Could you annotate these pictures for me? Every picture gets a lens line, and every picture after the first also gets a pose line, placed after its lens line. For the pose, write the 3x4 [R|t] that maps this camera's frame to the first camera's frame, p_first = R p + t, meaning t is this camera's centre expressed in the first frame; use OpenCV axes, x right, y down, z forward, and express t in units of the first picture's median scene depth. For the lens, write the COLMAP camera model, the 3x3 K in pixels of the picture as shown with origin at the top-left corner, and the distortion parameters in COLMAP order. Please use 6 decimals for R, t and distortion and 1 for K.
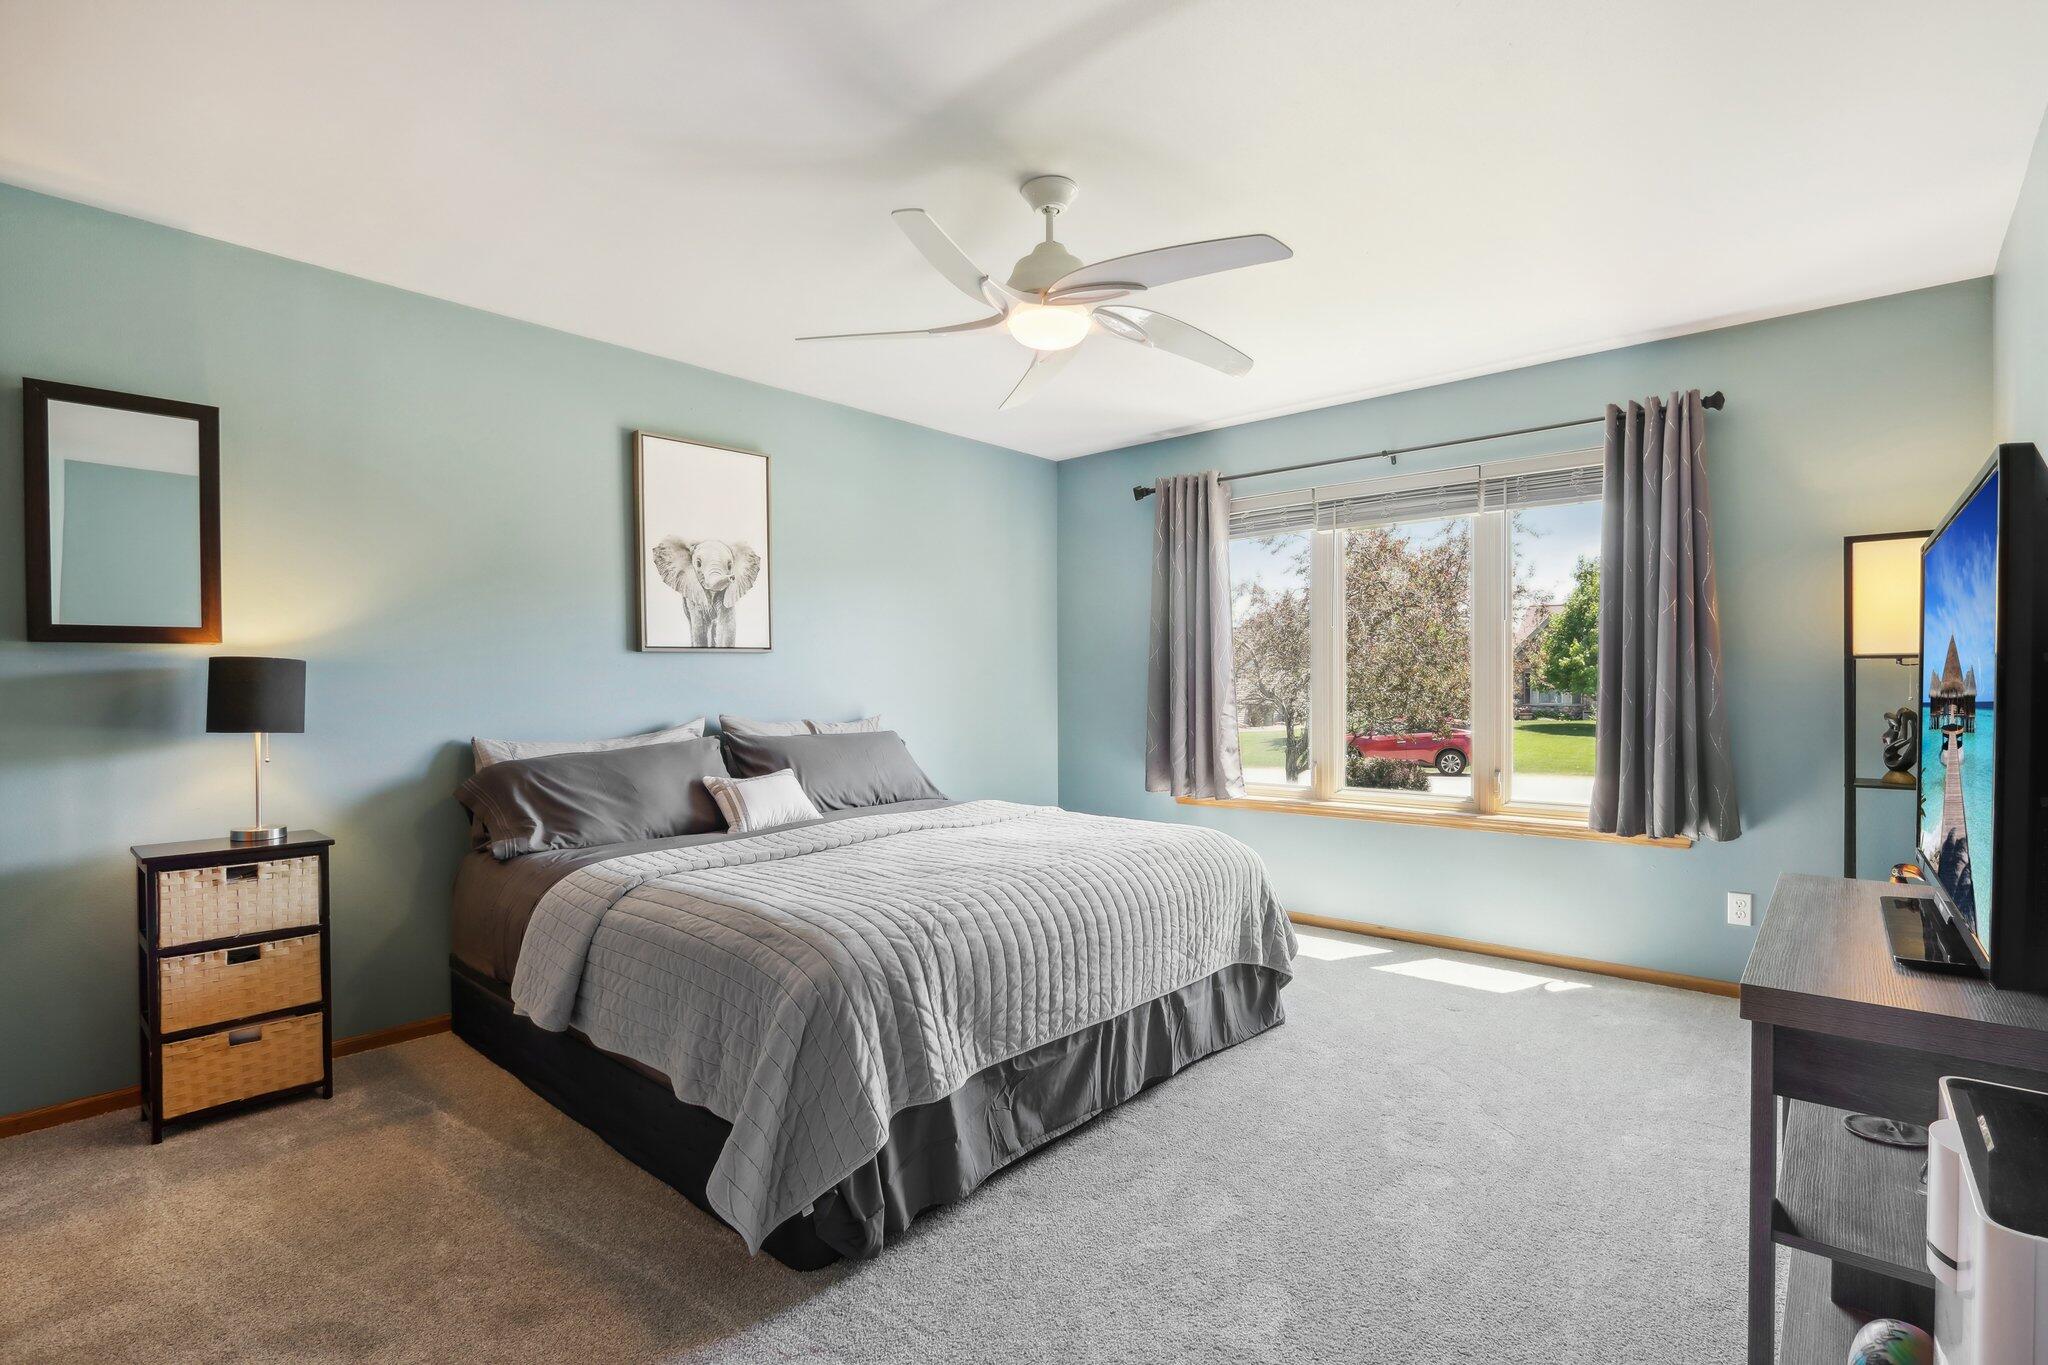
lens RADIAL K [[985.1, 0, 1025.6], [0, 985.1, 690.4], [0, 0, 1]] dist [-0.015406, 0.000888]
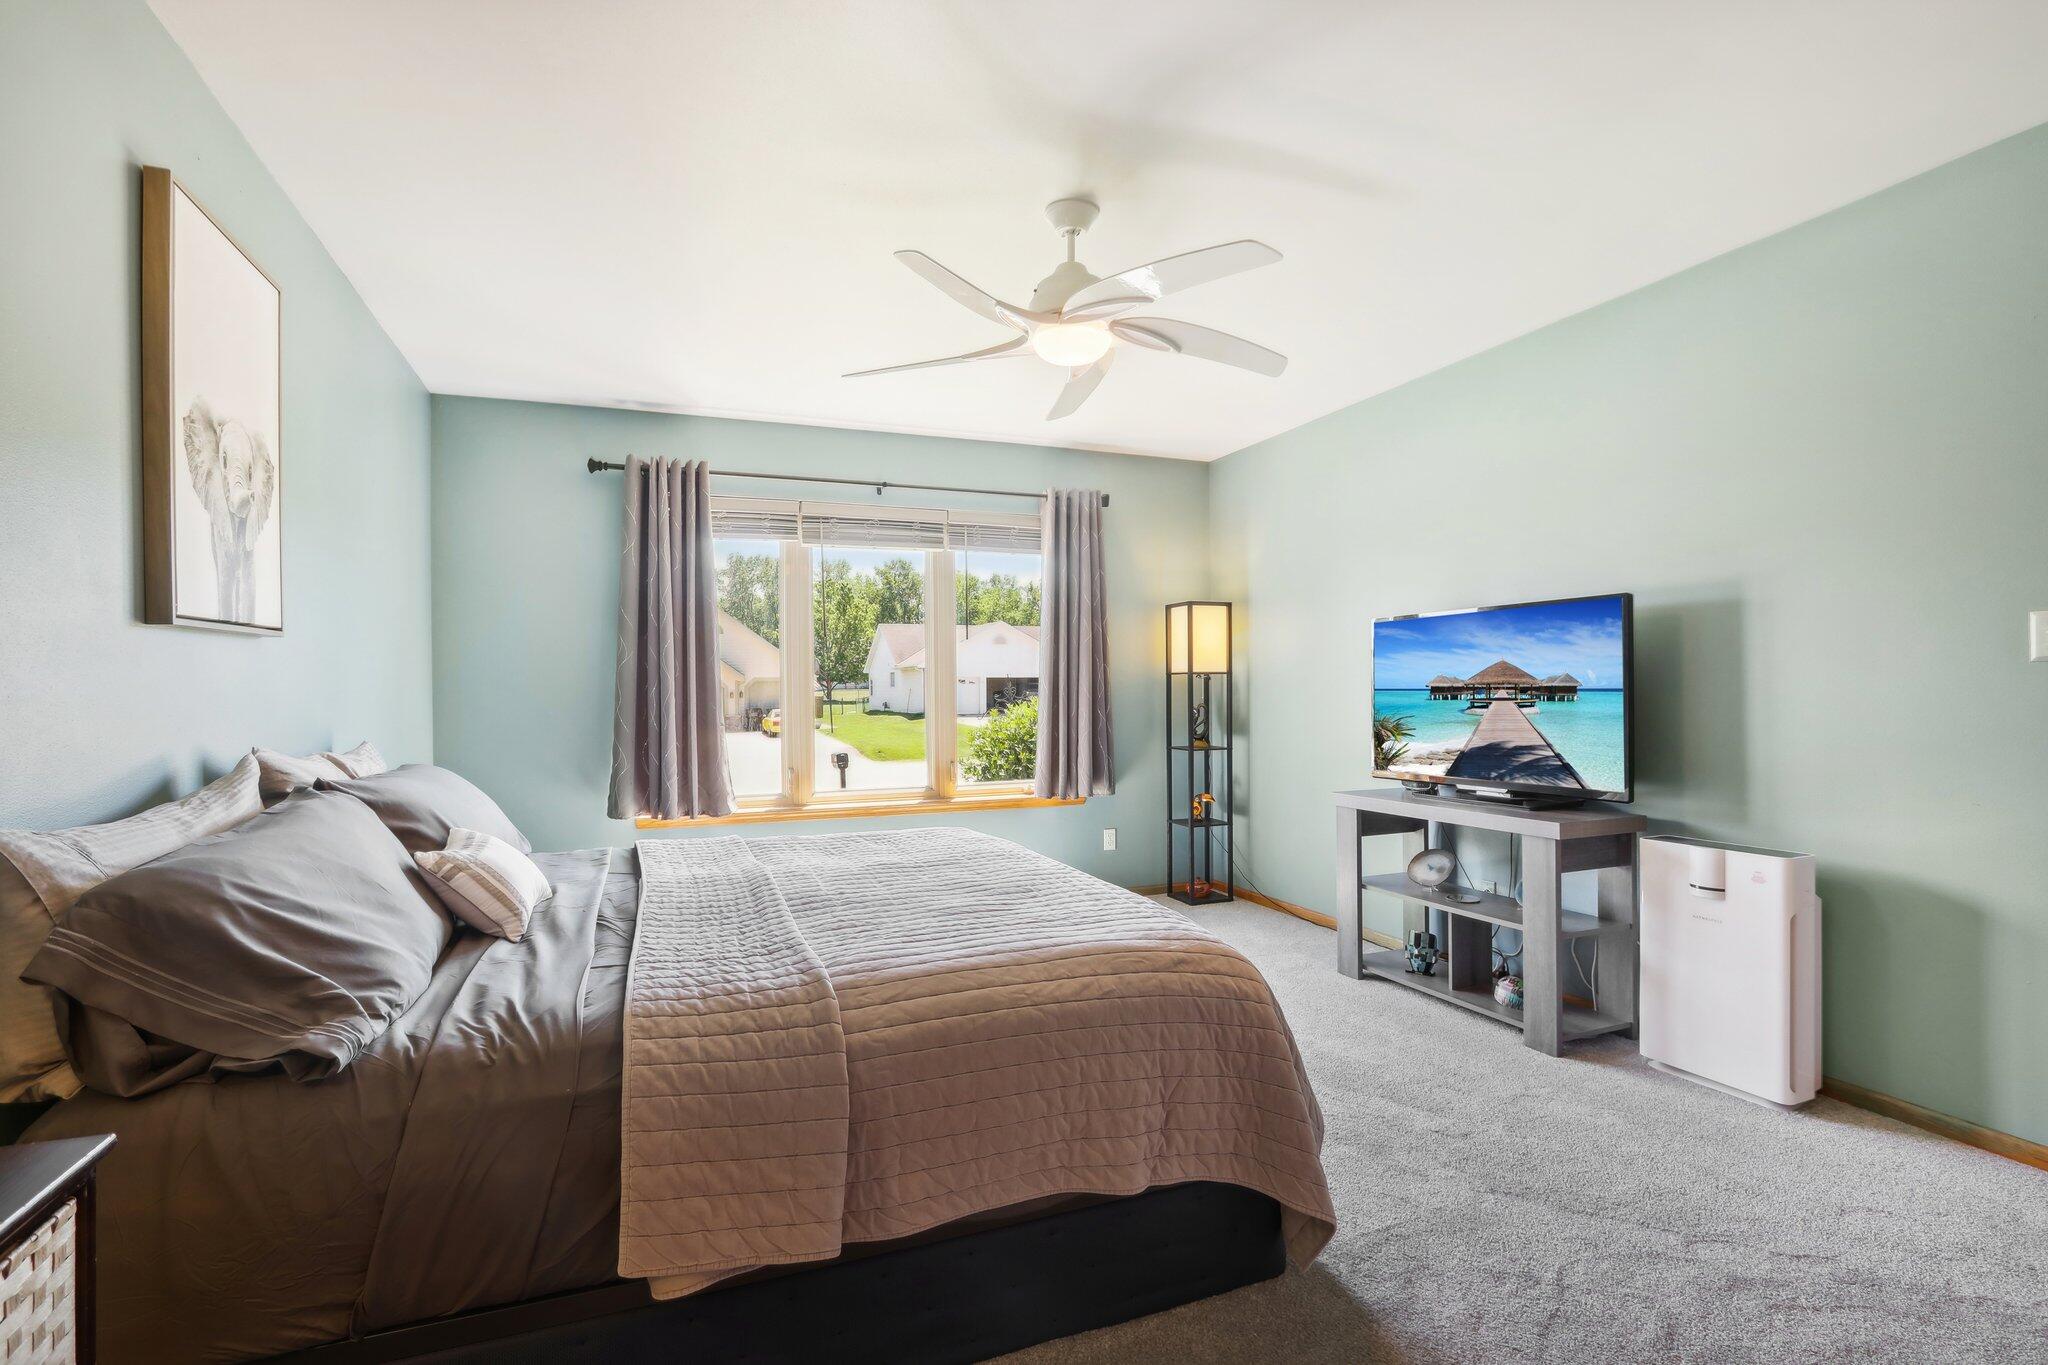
lens RADIAL K [[985.1, 0, 1025.6], [0, 985.1, 690.4], [0, 0, 1]] dist [-0.015406, 0.000888]
pose [[0.443478, -0.000704, 0.896285, -0.606936], [0.011442, 0.999923, -0.004876, 0.000204], [-0.896212, 0.012417, 0.443451, 0.388176]]
